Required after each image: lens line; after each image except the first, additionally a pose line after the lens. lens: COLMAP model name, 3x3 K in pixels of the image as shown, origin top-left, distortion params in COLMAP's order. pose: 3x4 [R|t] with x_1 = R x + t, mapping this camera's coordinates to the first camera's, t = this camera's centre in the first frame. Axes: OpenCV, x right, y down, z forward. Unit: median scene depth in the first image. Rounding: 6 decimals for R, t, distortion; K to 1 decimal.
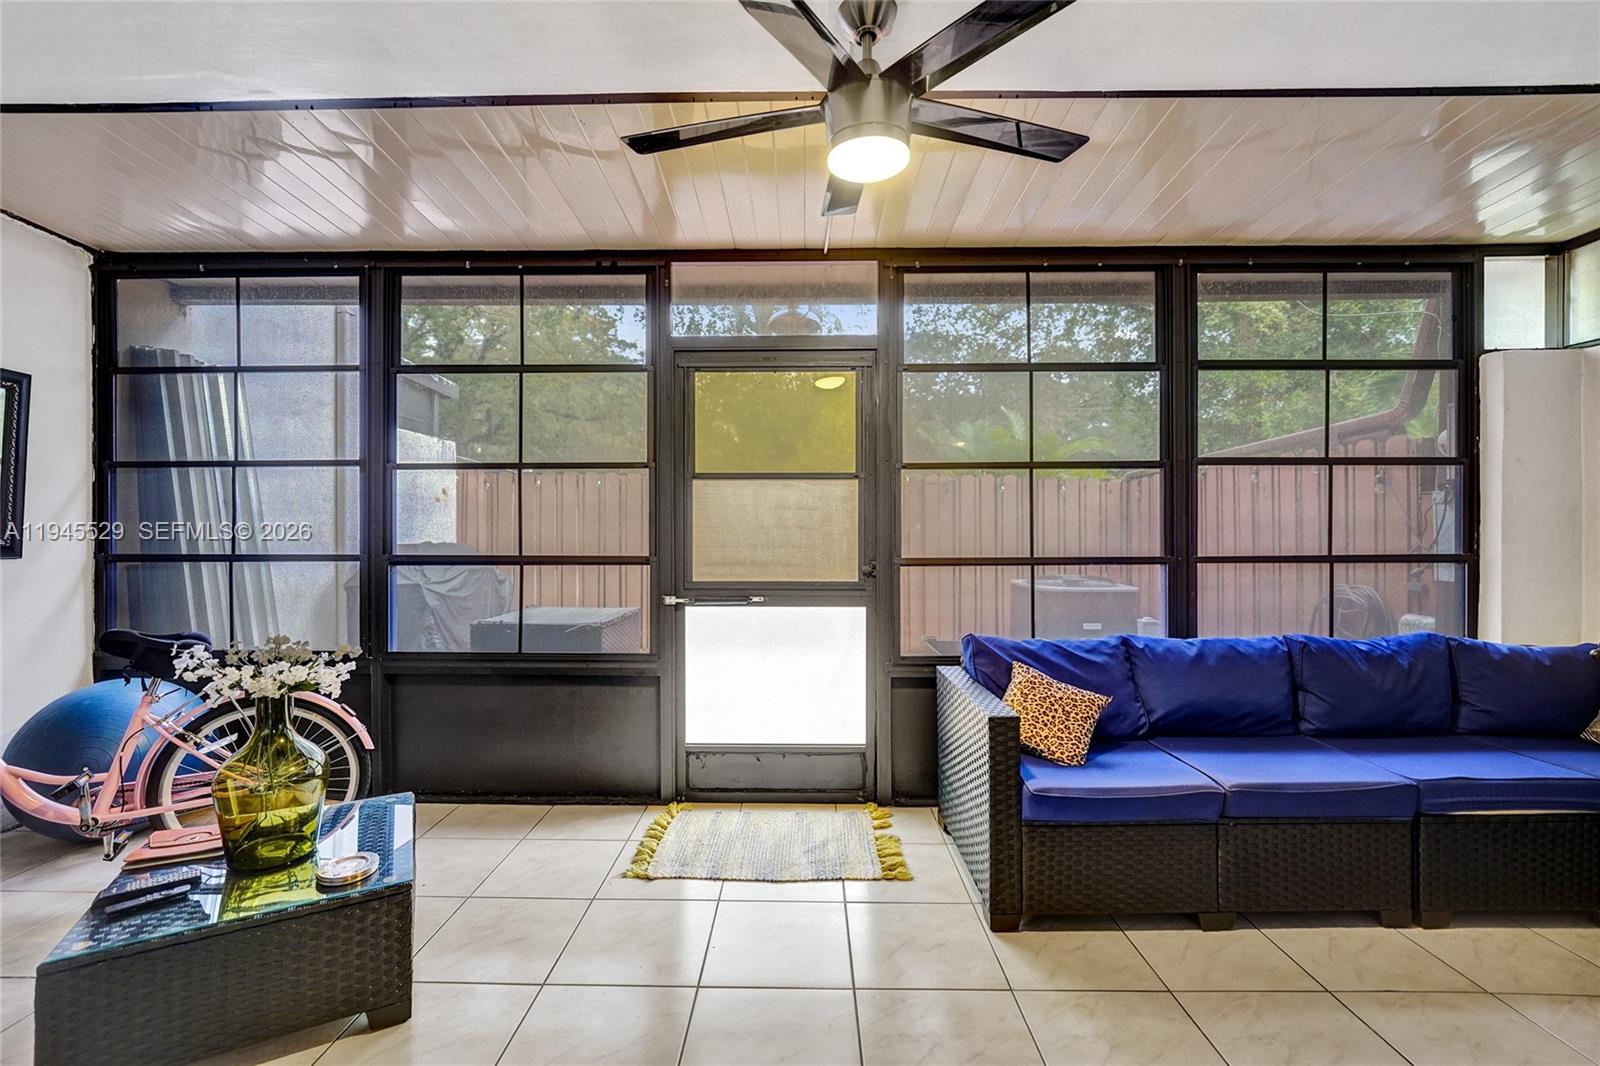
lens RADIAL K [[661.9, 0, 799.1], [0, 661.9, 527.9], [0, 0, 1]] dist [-0.029595, 0.003492]
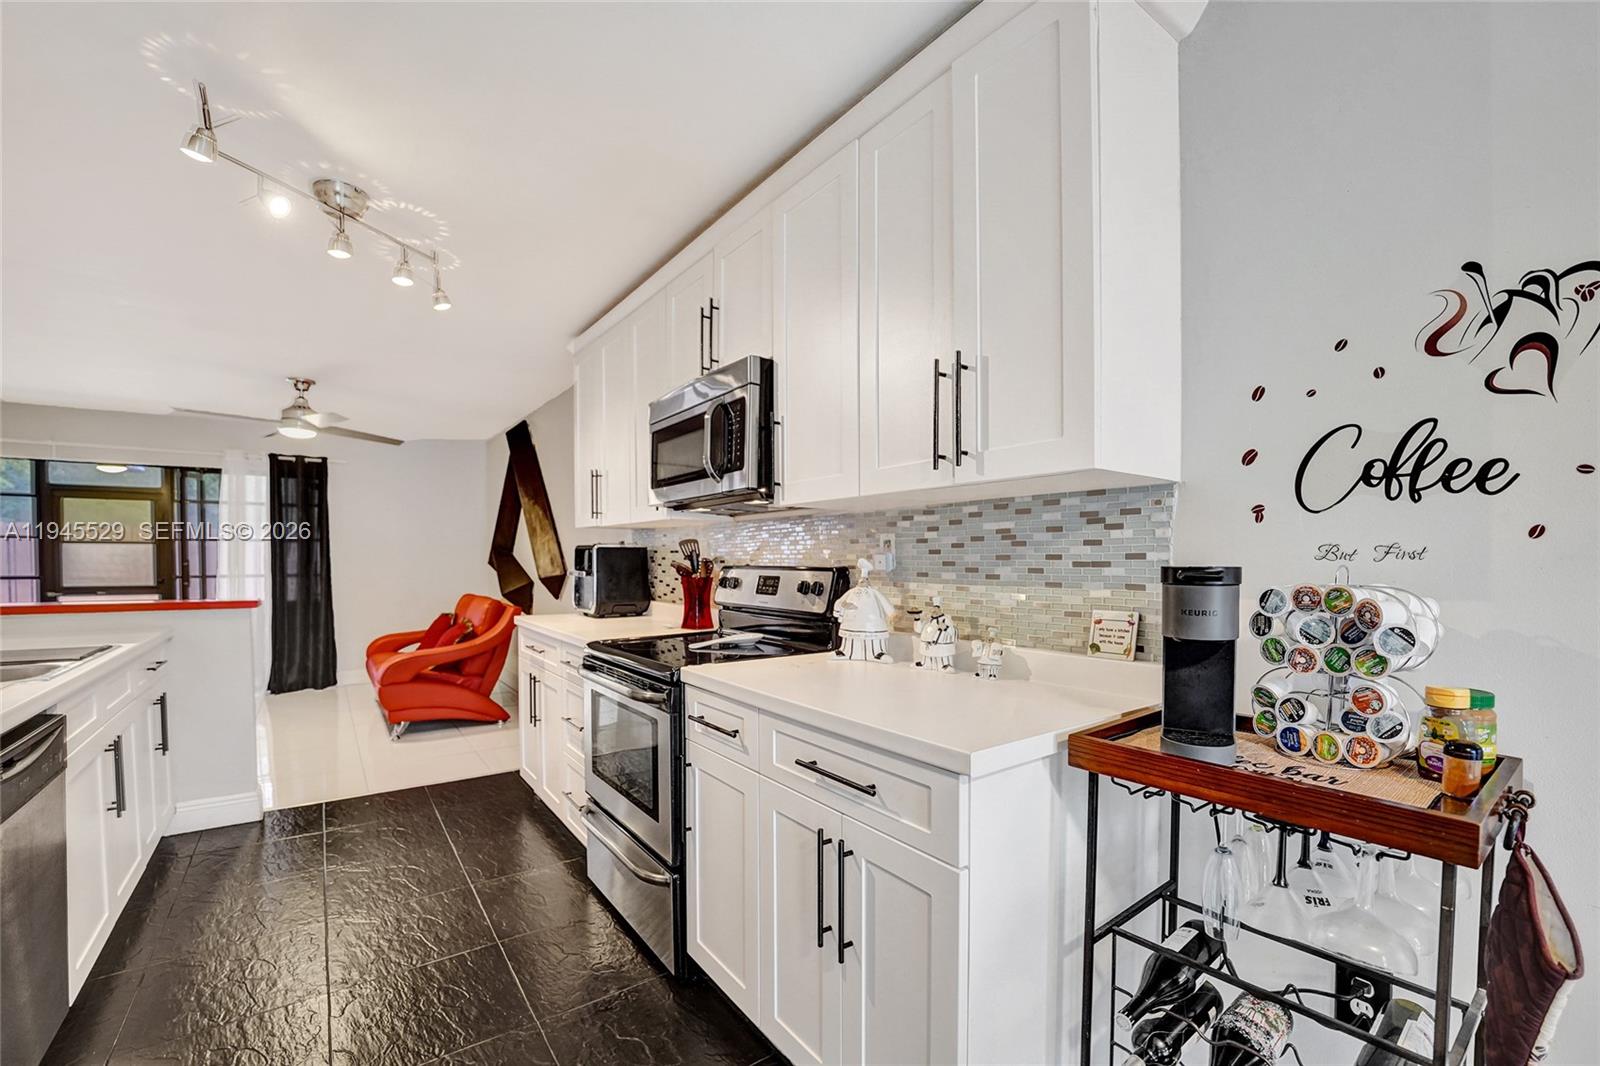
lens RADIAL K [[661.9, 0, 800.3], [0, 661.9, 573.2], [0, 0, 1]] dist [-0.029595, 0.003492]
pose [[0.792189, -0.008720, 0.610213, 0.546536], [-0.004936, 0.999774, 0.020694, -0.028005], [-0.610255, -0.019405, 0.791967, -2.496017]]
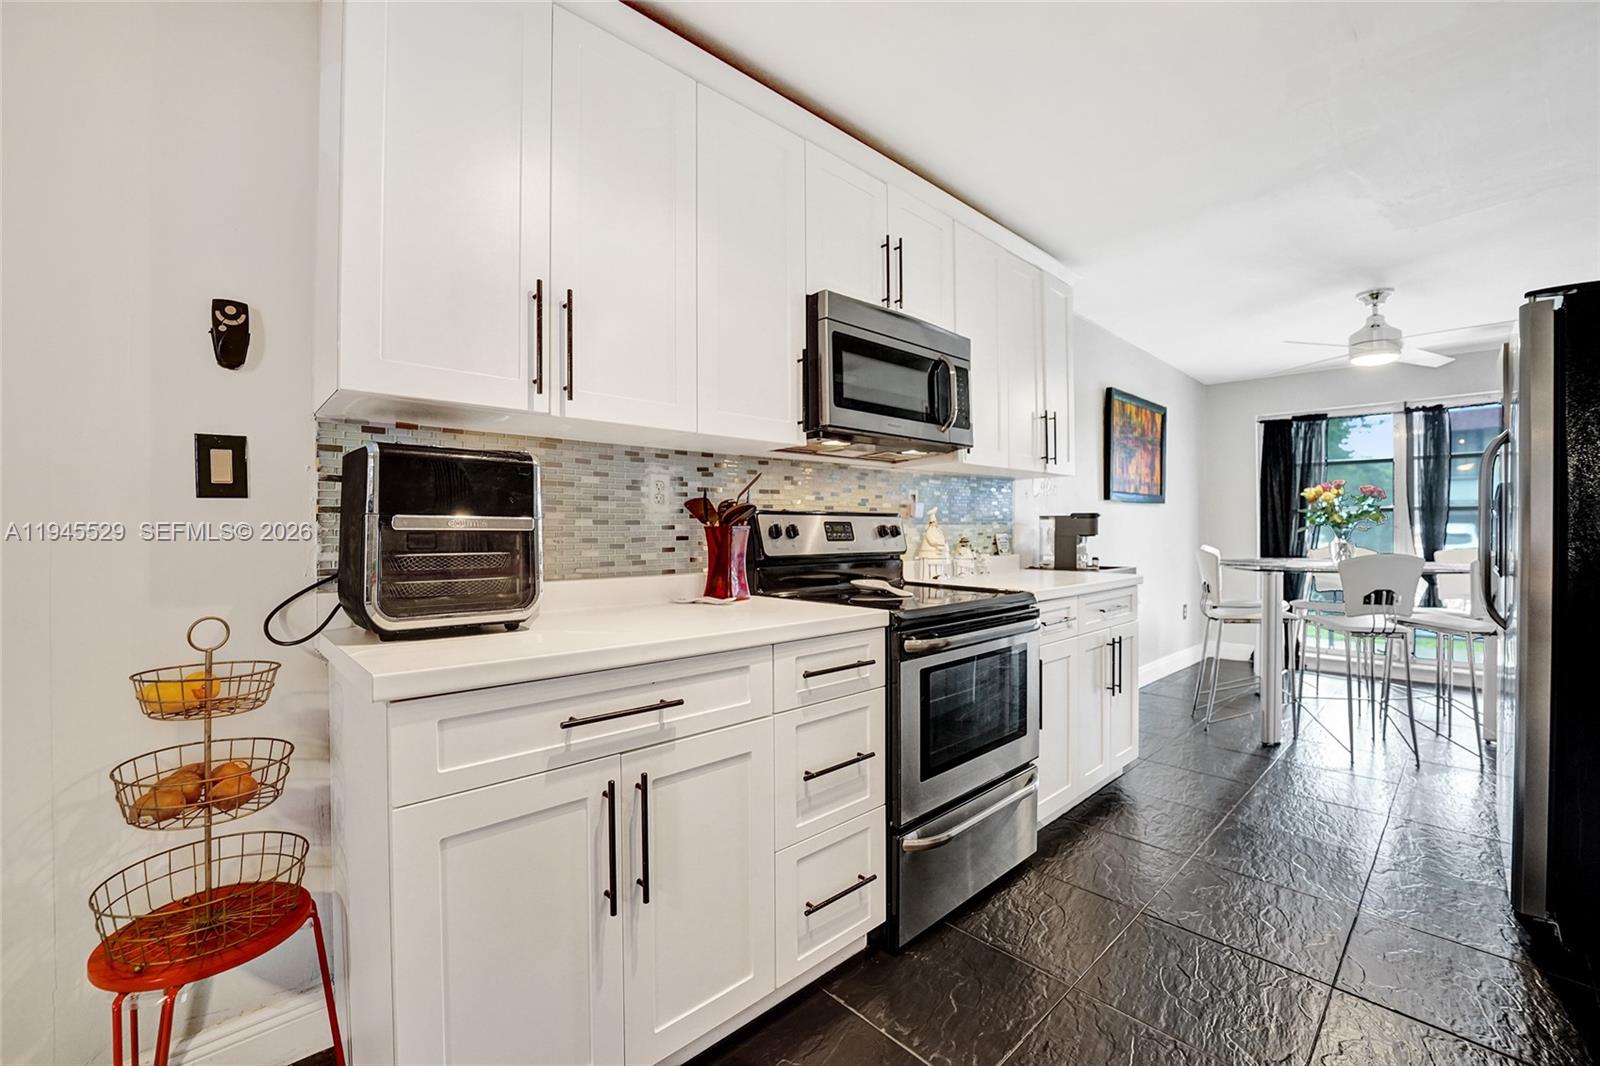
lens RADIAL K [[661.9, 0, 798.8], [0, 661.9, 529.1], [0, 0, 1]] dist [-0.029595, 0.003492]
pose [[-0.704065, 0.010938, 0.710052, 0.486587], [0.007707, 0.999940, -0.007761, 0.008188], [-0.710094, 0.000008, -0.704107, -1.184003]]
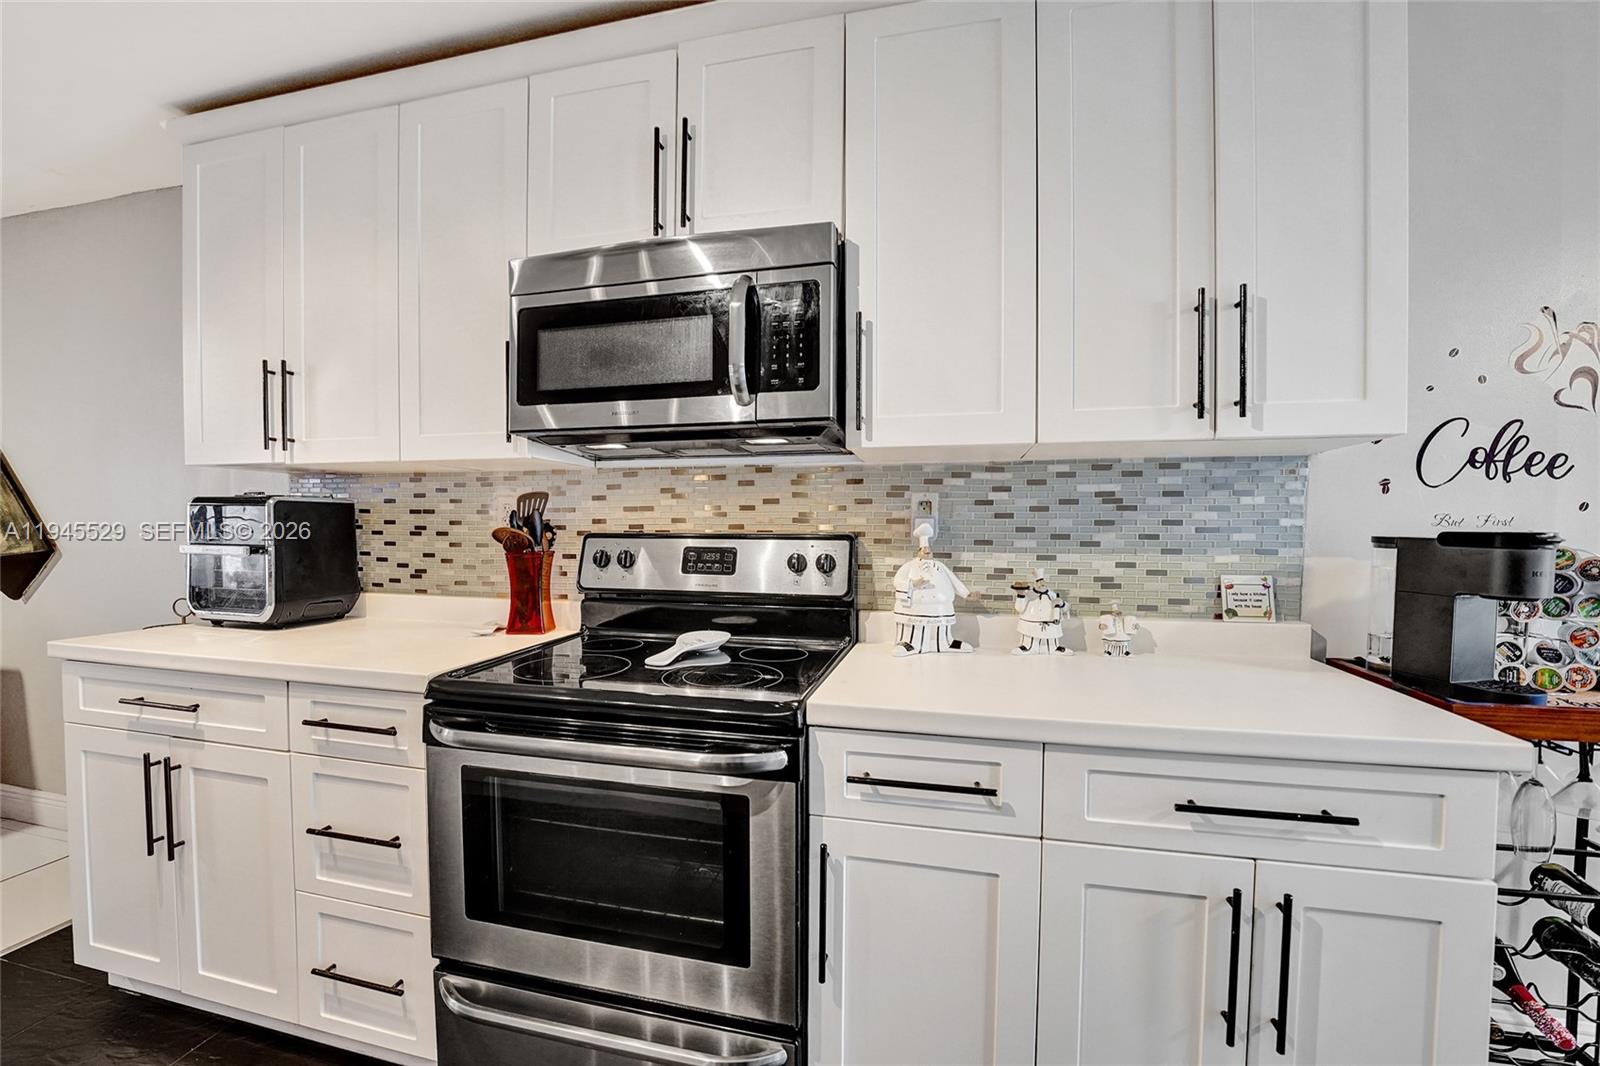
lens RADIAL K [[661.9, 0, 787.3], [0, 661.9, 540.0], [0, 0, 1]] dist [-0.029595, 0.003492]
pose [[0.214374, -0.014150, 0.976649, 0.465681], [-0.006758, 0.999850, 0.015970, -0.023478], [-0.976728, -0.010024, 0.214246, -1.993128]]
